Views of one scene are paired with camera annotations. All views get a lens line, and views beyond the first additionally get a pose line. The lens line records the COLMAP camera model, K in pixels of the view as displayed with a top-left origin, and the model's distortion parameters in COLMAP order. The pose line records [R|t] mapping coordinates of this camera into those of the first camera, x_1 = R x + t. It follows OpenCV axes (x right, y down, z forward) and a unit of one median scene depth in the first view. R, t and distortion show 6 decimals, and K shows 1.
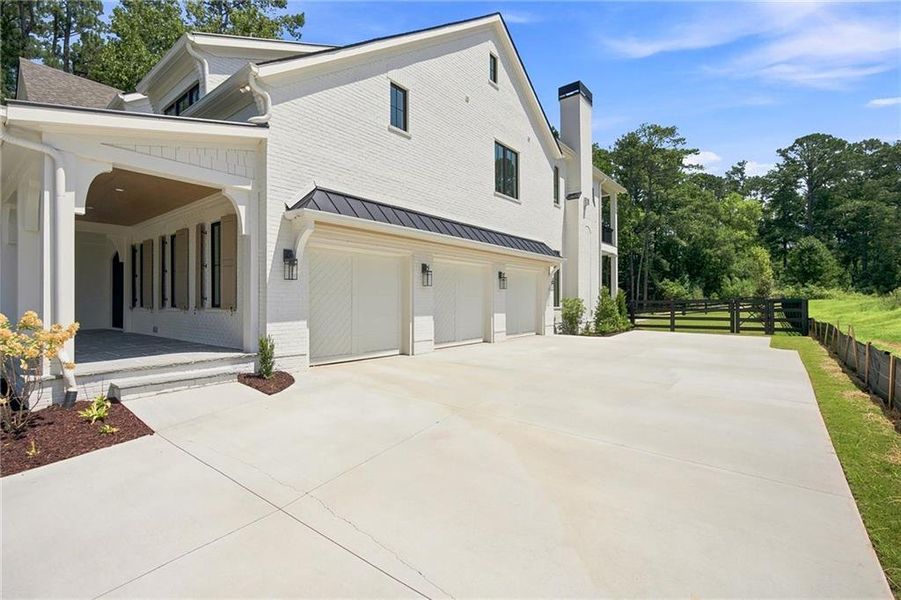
lens RADIAL K [[415.6, 0, 451.0], [0, 415.6, 307.7], [0, 0, 1]] dist [0.000219, 0.000580]
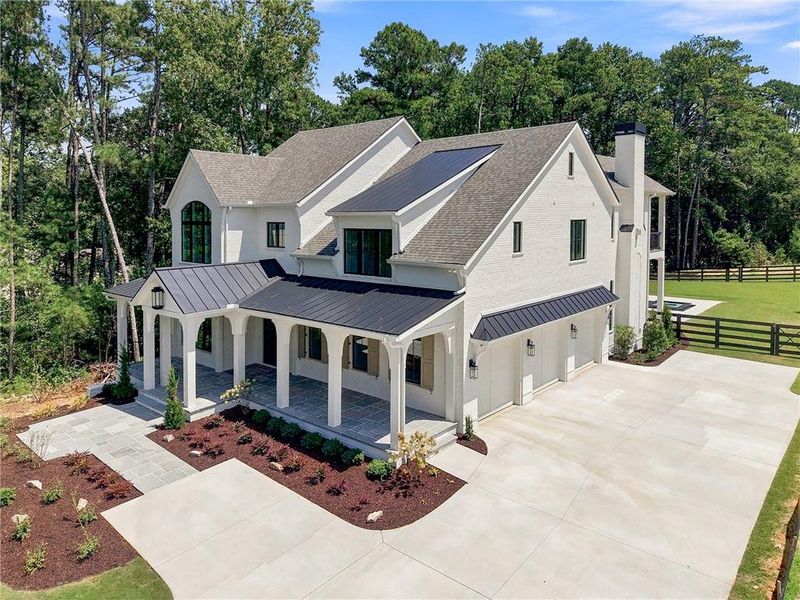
lens RADIAL K [[574.4, 0, 401.8], [0, 574.4, 247.3], [0, 0, 1]] dist [0.006050, -0.001625]
pose [[0.999349, 0.006173, -0.035550, -0.245003], [-0.004614, 0.999031, 0.043771, -0.285735], [0.035785, -0.043578, 0.998409, -0.538455]]
